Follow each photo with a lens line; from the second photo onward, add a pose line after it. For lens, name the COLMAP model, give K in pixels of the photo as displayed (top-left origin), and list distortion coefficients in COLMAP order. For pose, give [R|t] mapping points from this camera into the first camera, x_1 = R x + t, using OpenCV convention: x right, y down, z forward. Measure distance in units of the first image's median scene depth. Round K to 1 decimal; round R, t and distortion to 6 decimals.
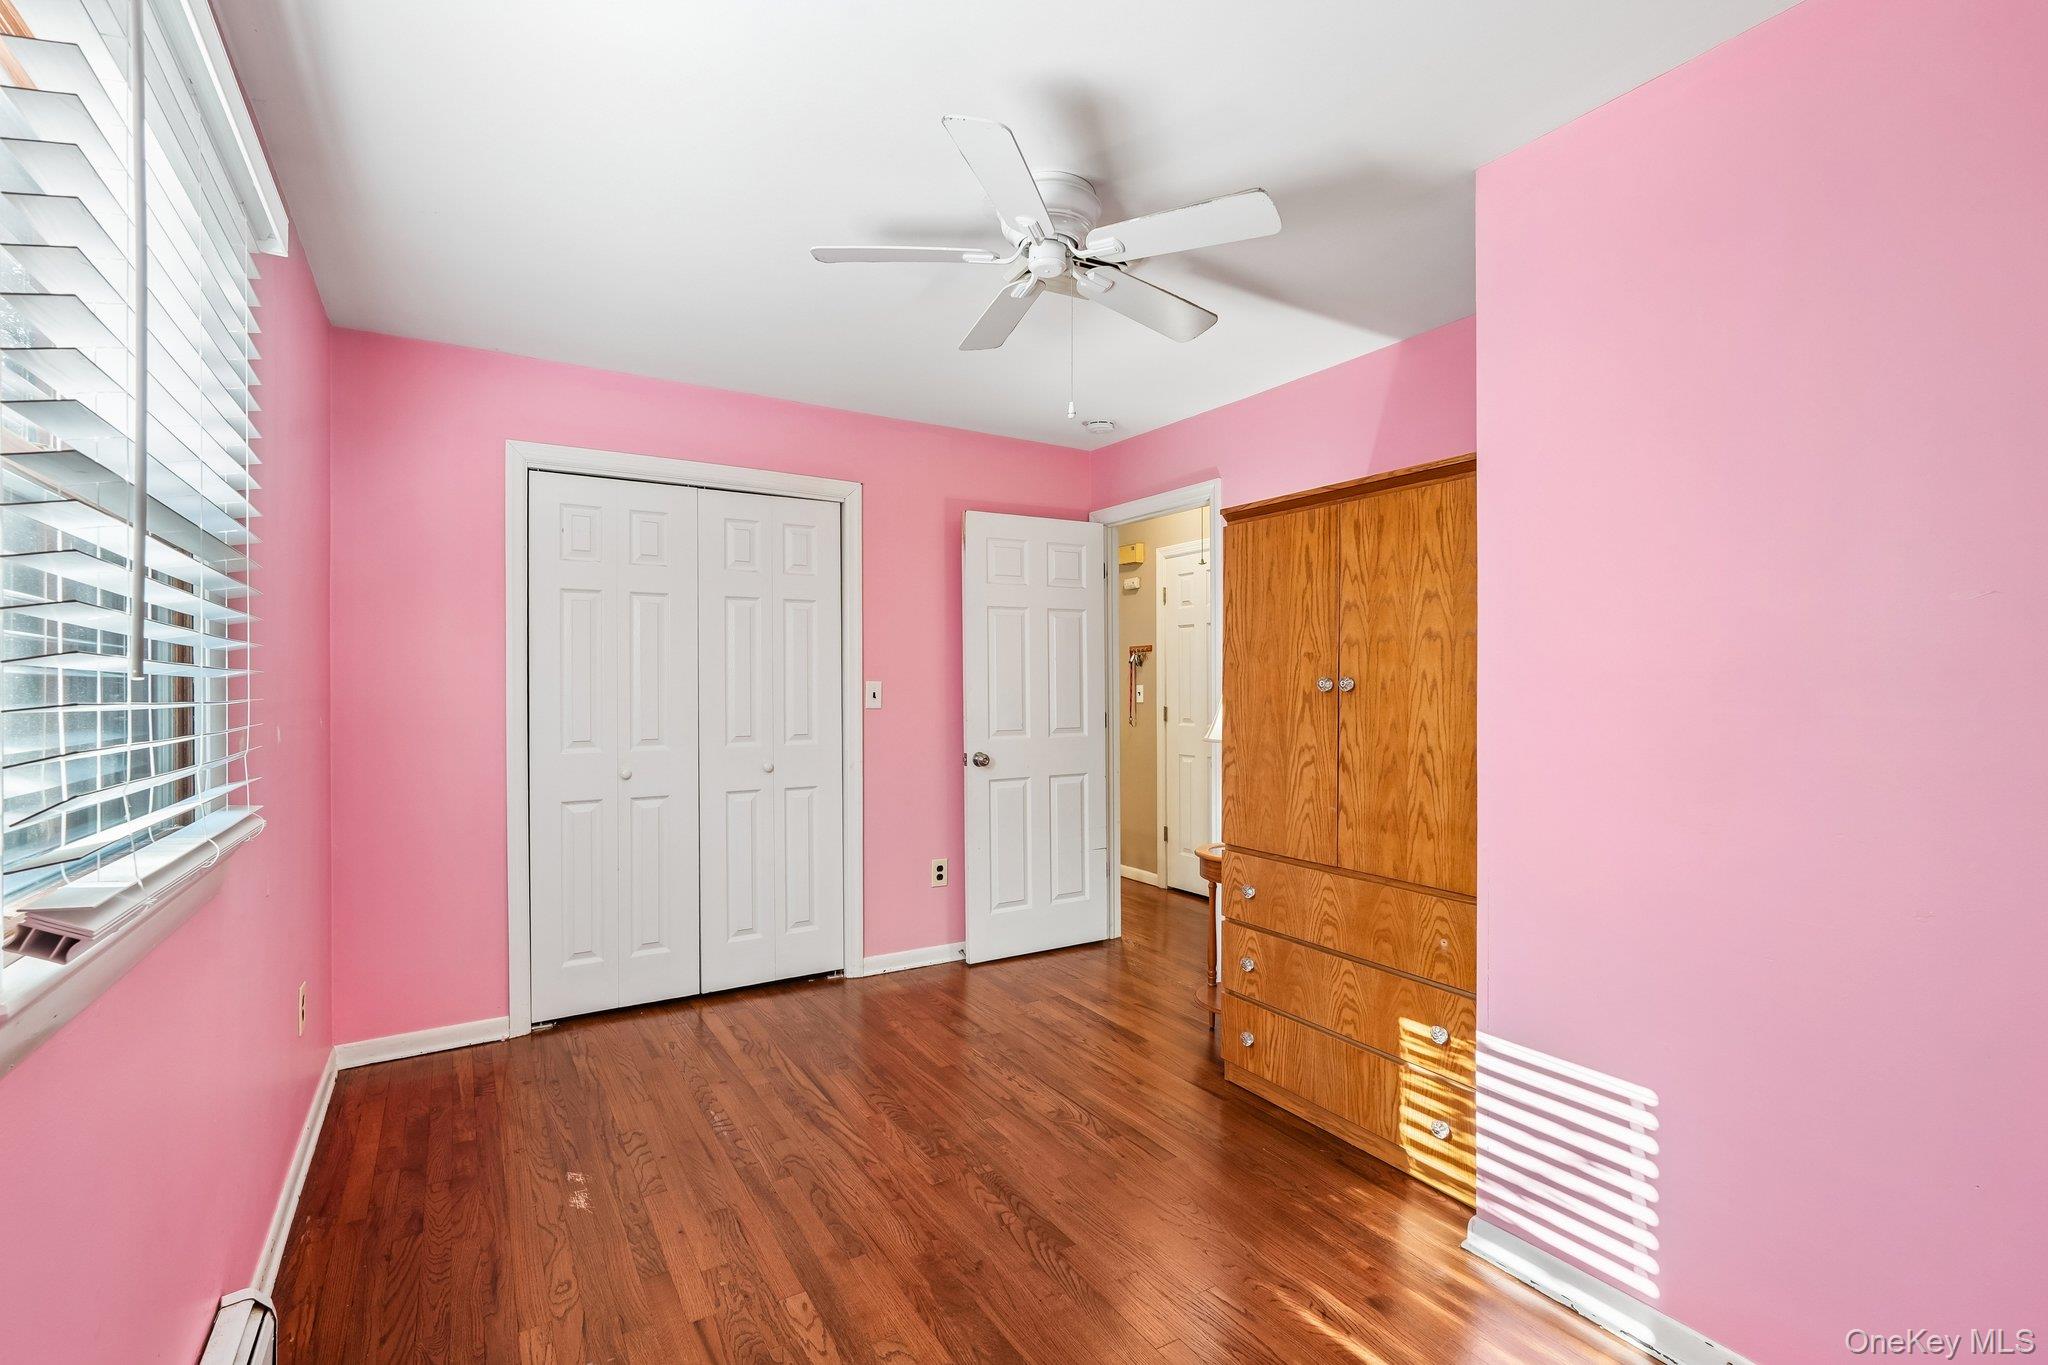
lens RADIAL K [[918.6, 0, 1021.0], [0, 918.6, 688.2], [0, 0, 1]] dist [-0.001438, 0.000462]
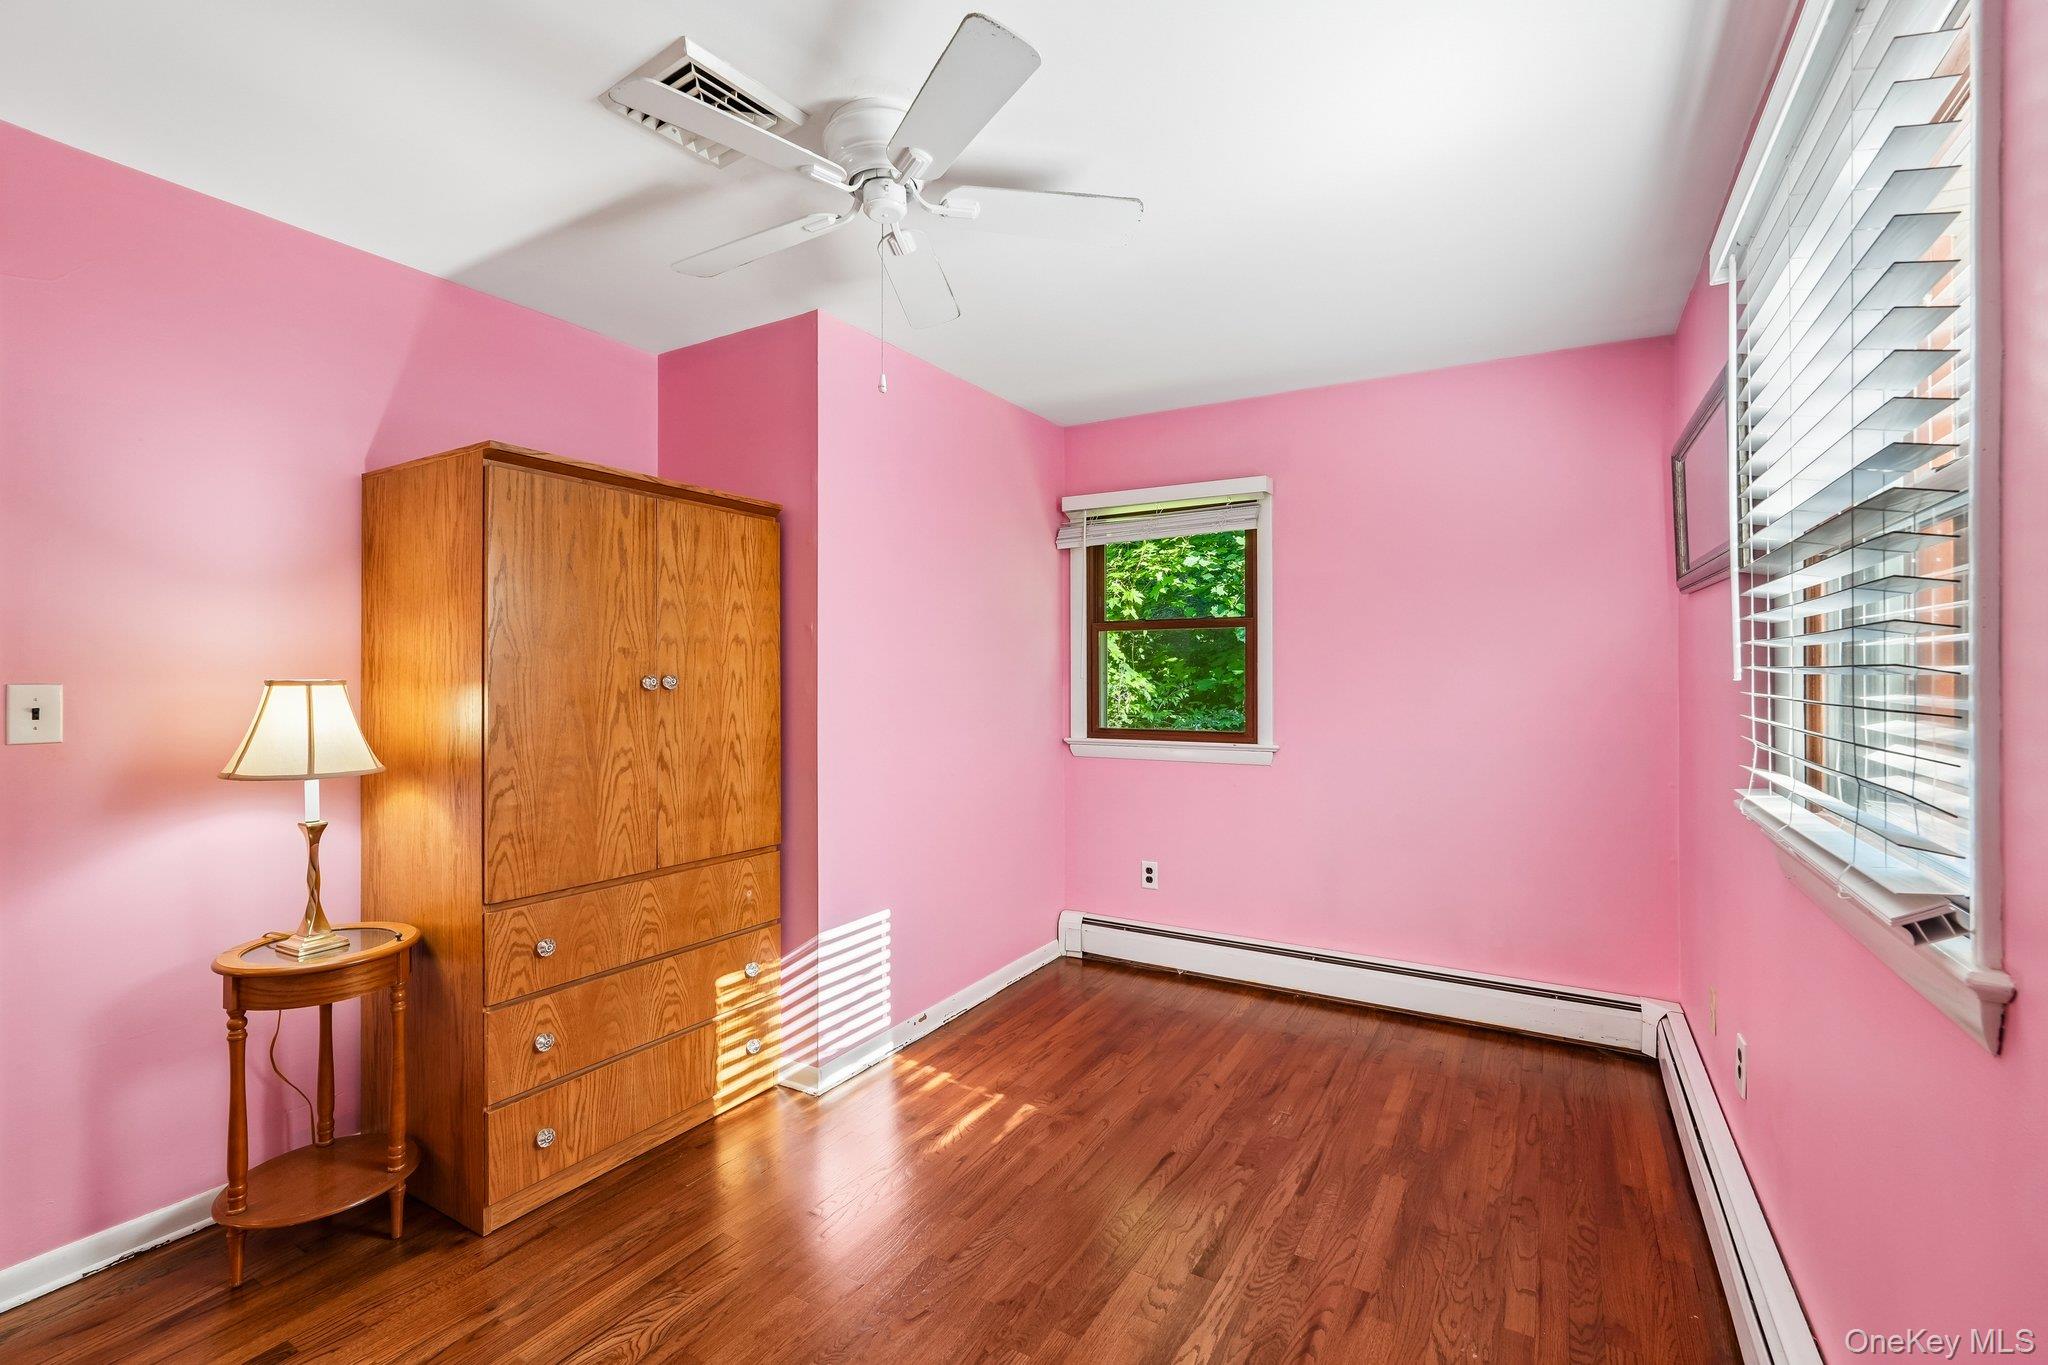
lens RADIAL K [[895.0, 0, 1004.3], [0, 895.0, 676.9], [0, 0, 1]] dist [-0.003339, -0.000026]
pose [[-0.450287, 0.003750, 0.892876, -0.660673], [0.006819, 0.999976, -0.000761, -0.006578], [-0.892858, 0.005746, -0.450302, 1.078309]]
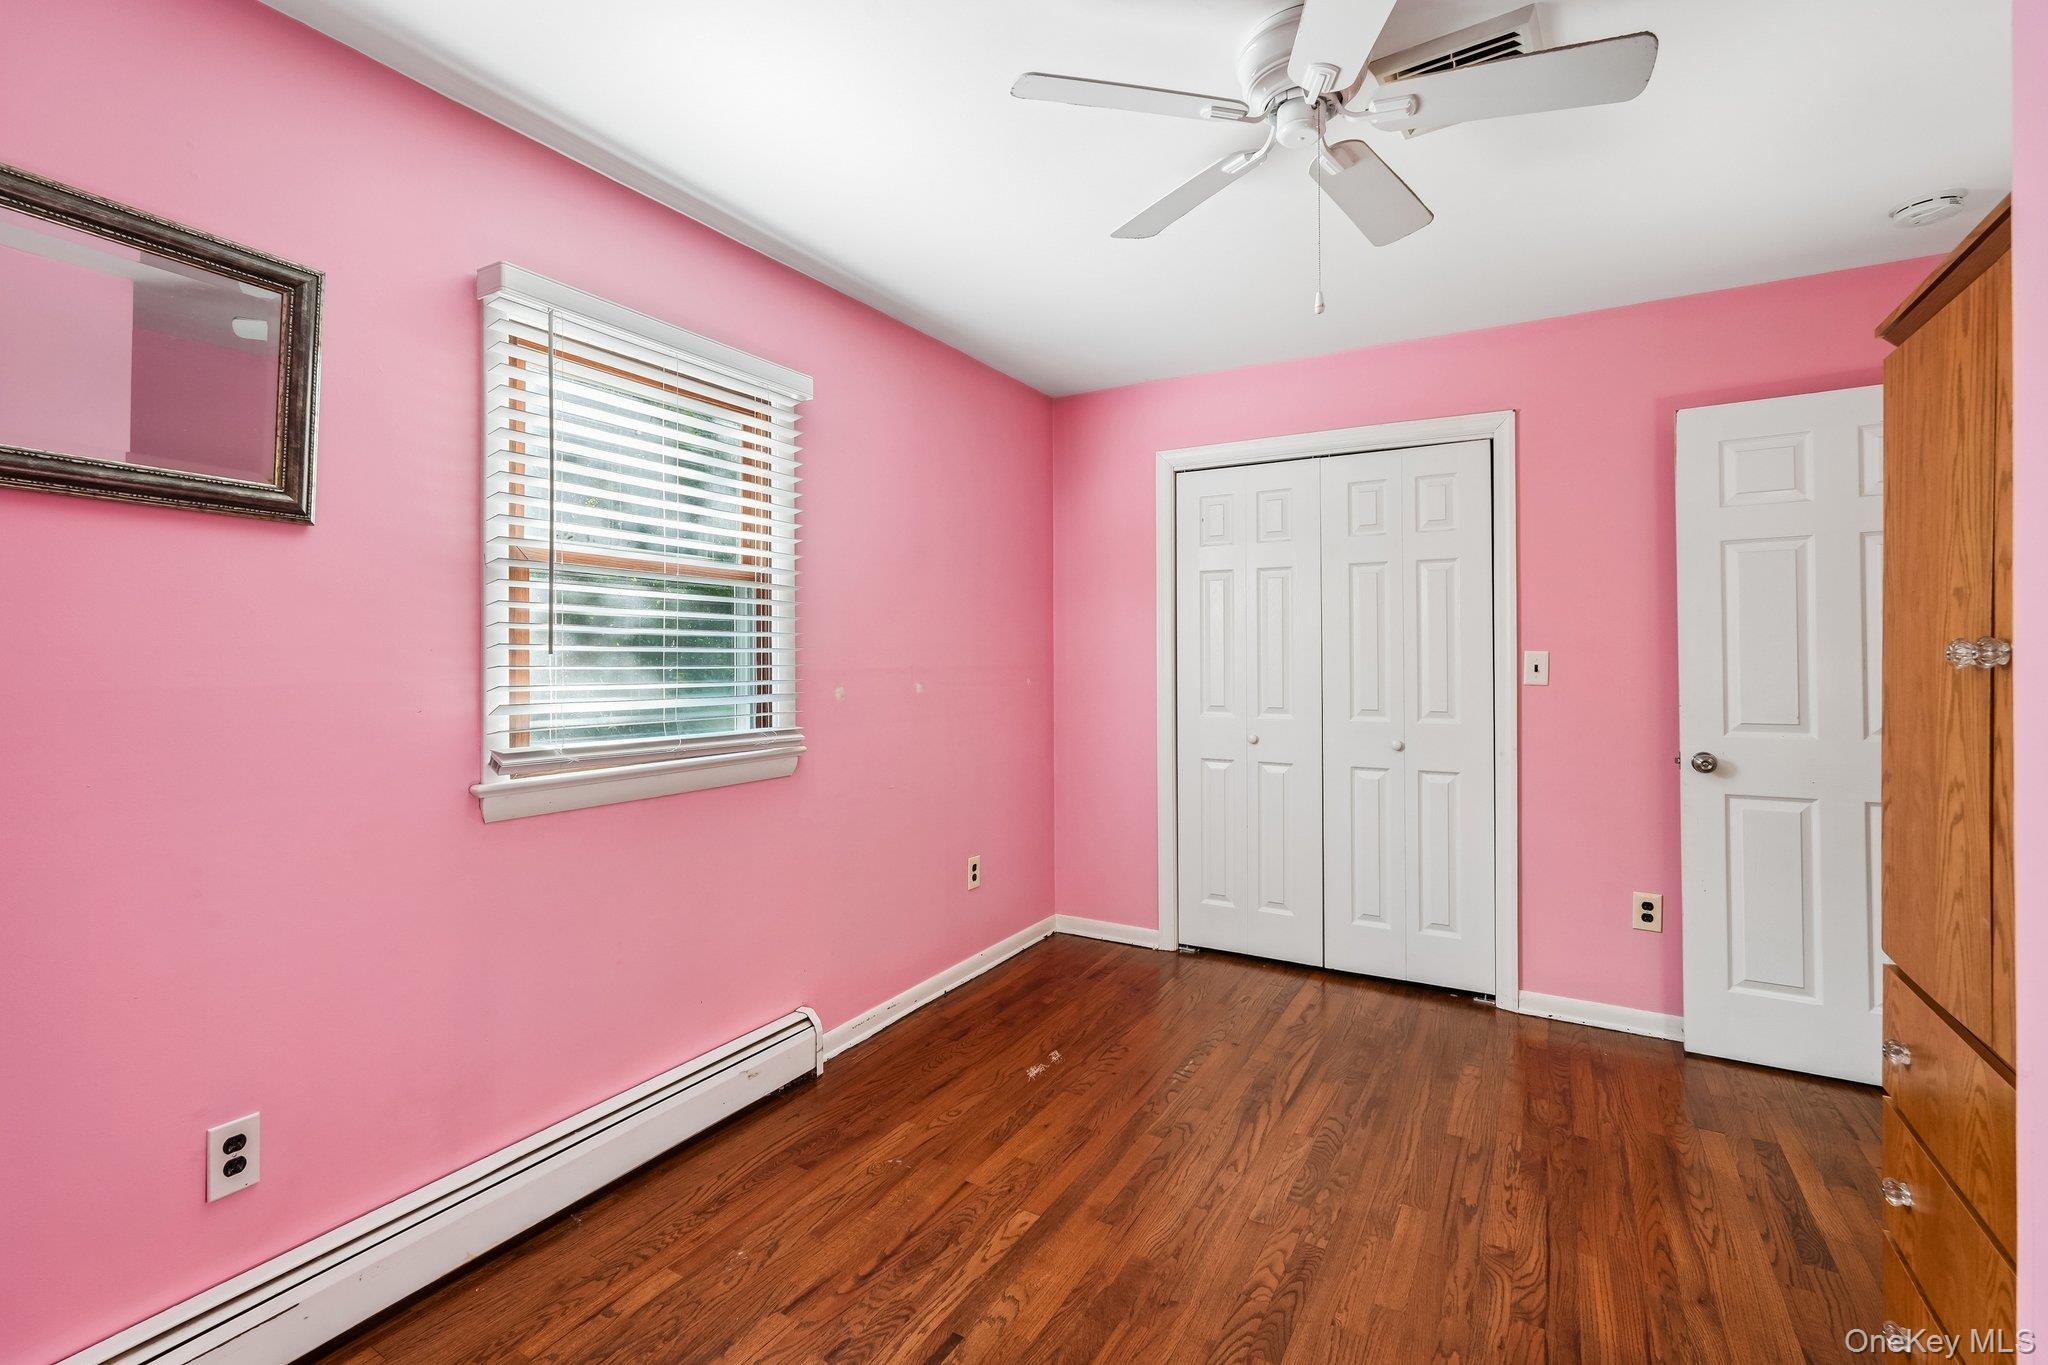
lens RADIAL K [[911.4, 0, 1016.6], [0, 911.4, 656.3], [0, 0, 1]] dist [-0.001795, 0.000217]
pose [[0.463465, 0.000225, -0.886115, 0.513688], [-0.003266, 0.999994, -0.001455, -0.000273], [0.886109, 0.003569, 0.463463, 0.348140]]
